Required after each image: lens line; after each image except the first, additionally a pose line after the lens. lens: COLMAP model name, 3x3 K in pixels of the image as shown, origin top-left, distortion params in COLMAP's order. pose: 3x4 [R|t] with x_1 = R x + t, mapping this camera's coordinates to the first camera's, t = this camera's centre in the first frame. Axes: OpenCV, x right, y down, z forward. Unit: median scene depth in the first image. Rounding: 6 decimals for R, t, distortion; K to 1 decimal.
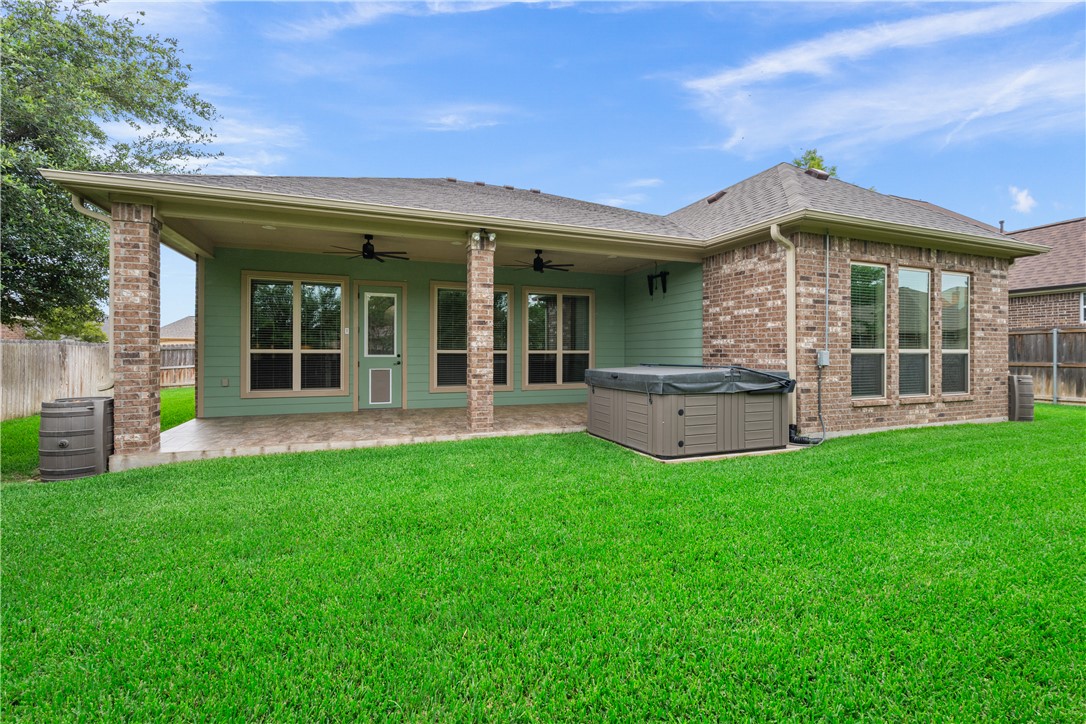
lens RADIAL K [[466.2, 0, 544.2], [0, 466.2, 357.1], [0, 0, 1]] dist [-0.011531, -0.000117]
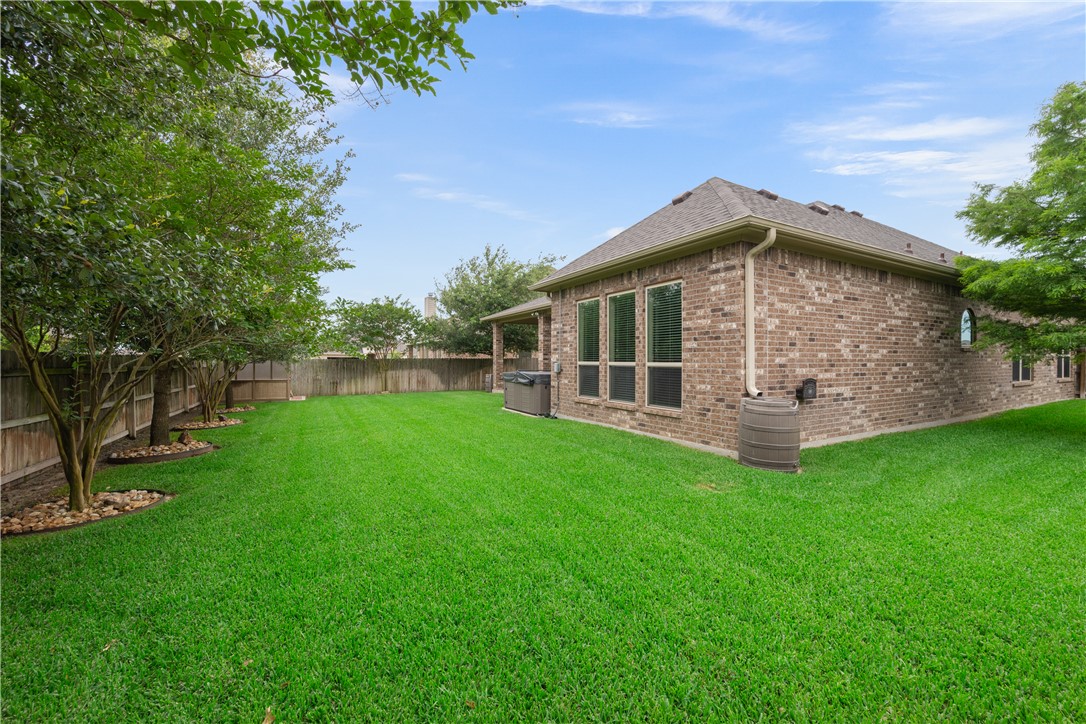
lens RADIAL K [[431.0, 0, 546.9], [0, 431.0, 360.9], [0, 0, 1]] dist [-0.003709, -0.000533]
pose [[0.147446, 0.003390, -0.989064, 1.834614], [-0.005206, 0.999983, 0.002651, -0.021601], [0.989056, 0.004758, 0.147461, 0.655254]]
